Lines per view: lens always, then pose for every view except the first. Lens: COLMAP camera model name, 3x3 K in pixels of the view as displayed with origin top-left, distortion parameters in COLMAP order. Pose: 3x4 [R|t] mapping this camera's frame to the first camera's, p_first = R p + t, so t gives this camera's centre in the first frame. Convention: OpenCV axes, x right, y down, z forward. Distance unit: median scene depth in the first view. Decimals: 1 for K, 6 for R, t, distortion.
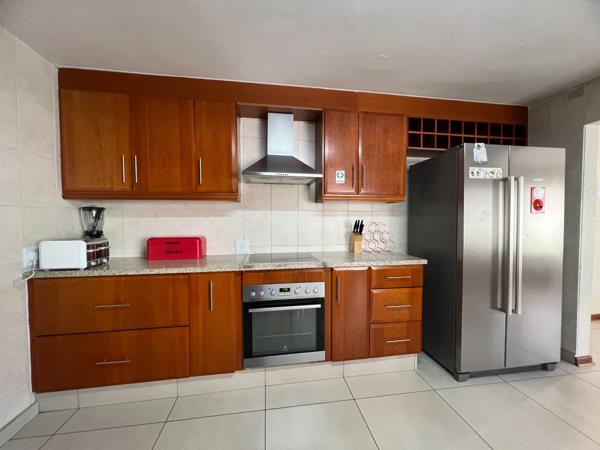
lens RADIAL K [[241.7, 0, 301.6], [0, 241.7, 225.5], [0, 0, 1]] dist [-0.001132, -0.000038]
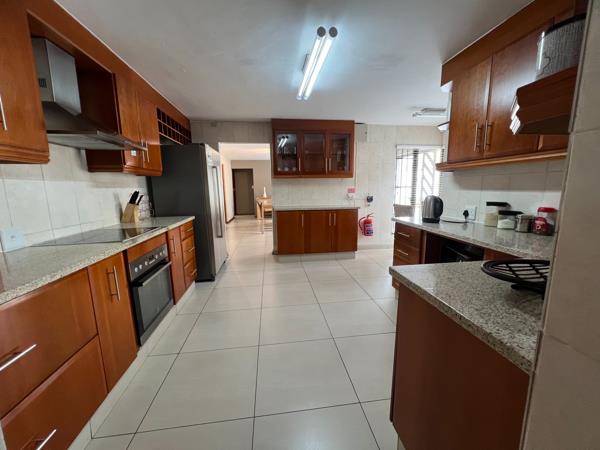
lens RADIAL K [[241.7, 0, 301.6], [0, 241.7, 225.5], [0, 0, 1]] dist [-0.001132, -0.000038]
pose [[0.024301, -0.155223, 0.987580, -0.949089], [0.044353, 0.987067, 0.154051, -0.005416], [-0.998720, 0.040058, 0.030872, 0.271232]]
